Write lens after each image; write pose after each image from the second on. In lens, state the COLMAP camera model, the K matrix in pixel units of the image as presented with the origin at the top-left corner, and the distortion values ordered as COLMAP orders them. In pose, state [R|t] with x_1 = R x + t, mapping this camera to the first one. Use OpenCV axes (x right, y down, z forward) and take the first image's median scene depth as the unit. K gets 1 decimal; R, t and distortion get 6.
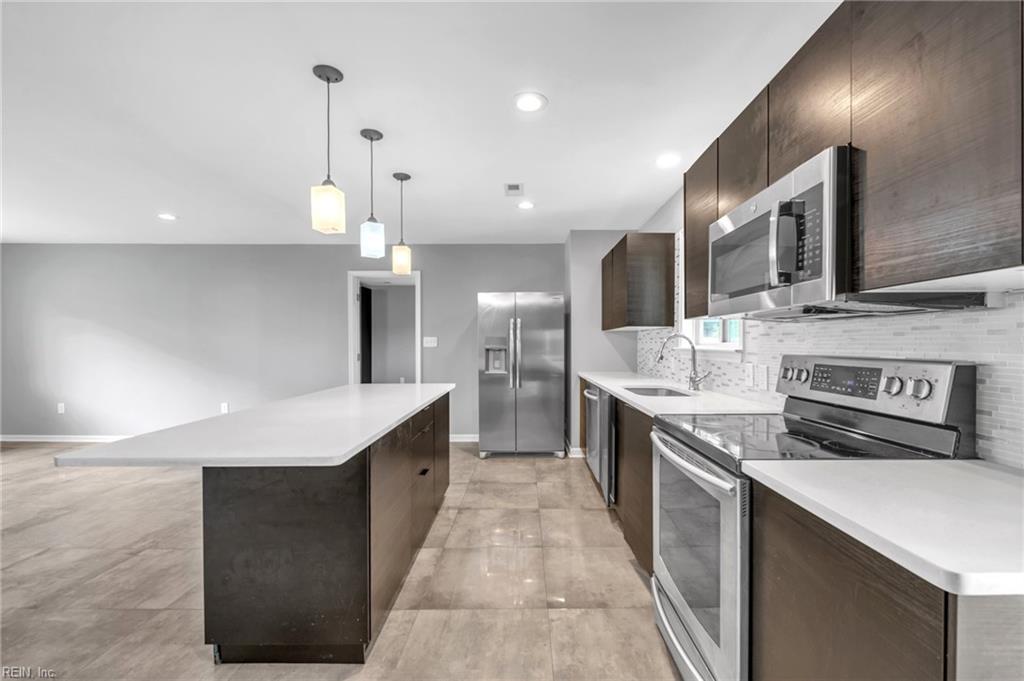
lens RADIAL K [[425.3, 0, 525.9], [0, 425.3, 345.9], [0, 0, 1]] dist [0.012712, -0.006985]
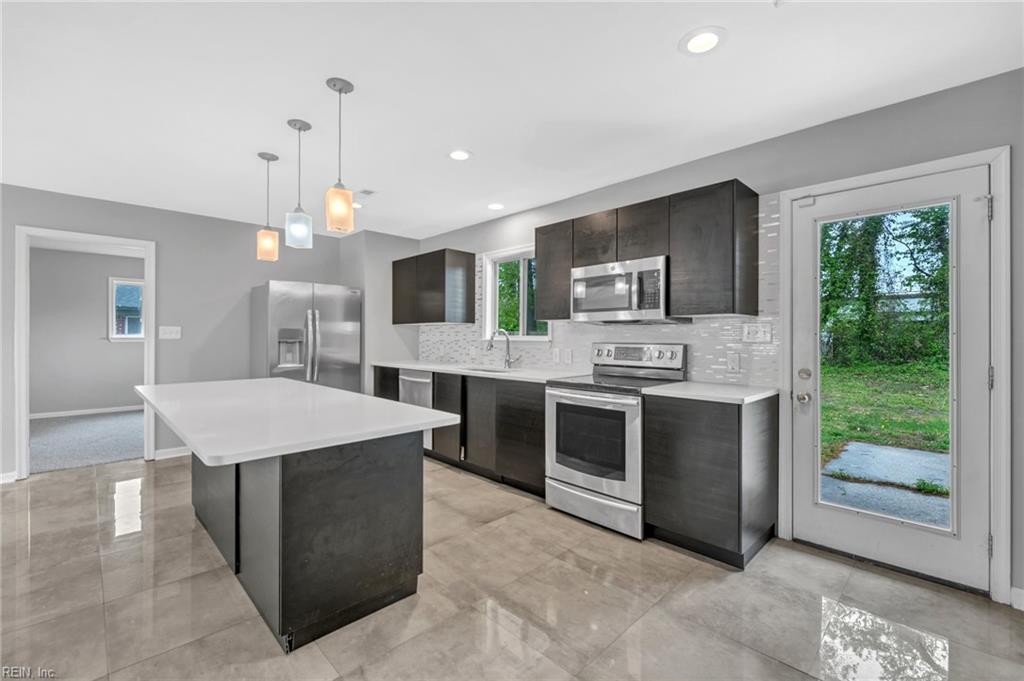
lens RADIAL K [[420.6, 0, 522.0], [0, 420.6, 334.5], [0, 0, 1]] dist [-0.000334, -0.000464]
pose [[0.713004, 0.008543, 0.701108, -0.655032], [-0.001902, 0.999946, -0.010250, 0.003782], [-0.701158, 0.005975, 0.712981, -0.057962]]
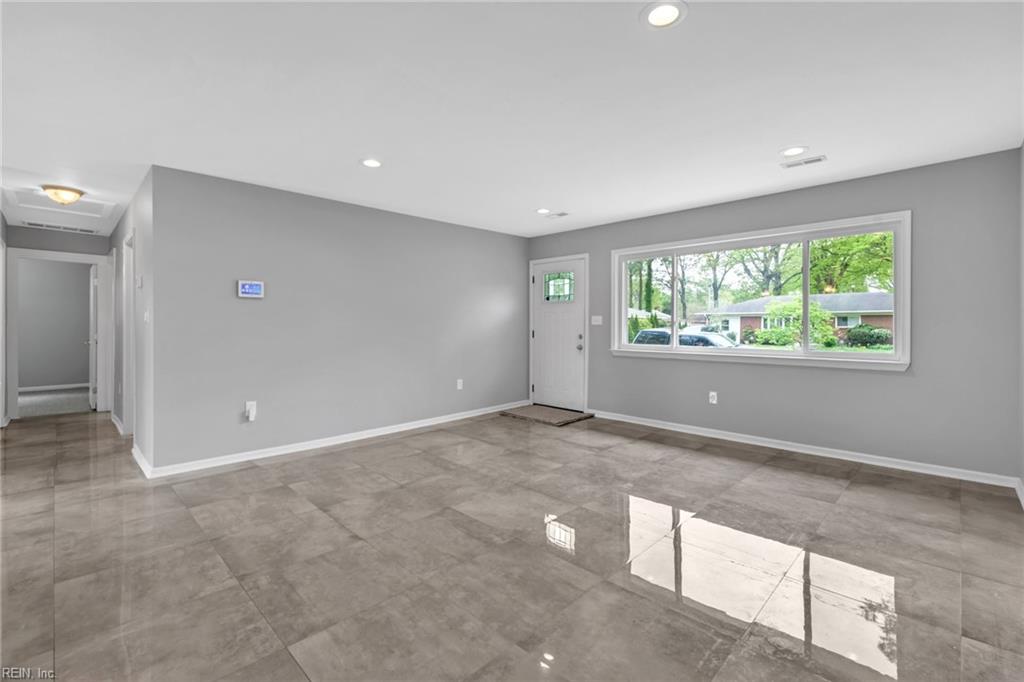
lens RADIAL K [[450.7, 0, 523.3], [0, 450.7, 327.1], [0, 0, 1]] dist [0.000920, -0.000445]
pose [[-0.697924, 0.004305, -0.716159, -0.683428], [-0.006892, 0.999895, 0.012727, 0.004820], [0.716139, 0.013819, -0.697821, 1.966706]]
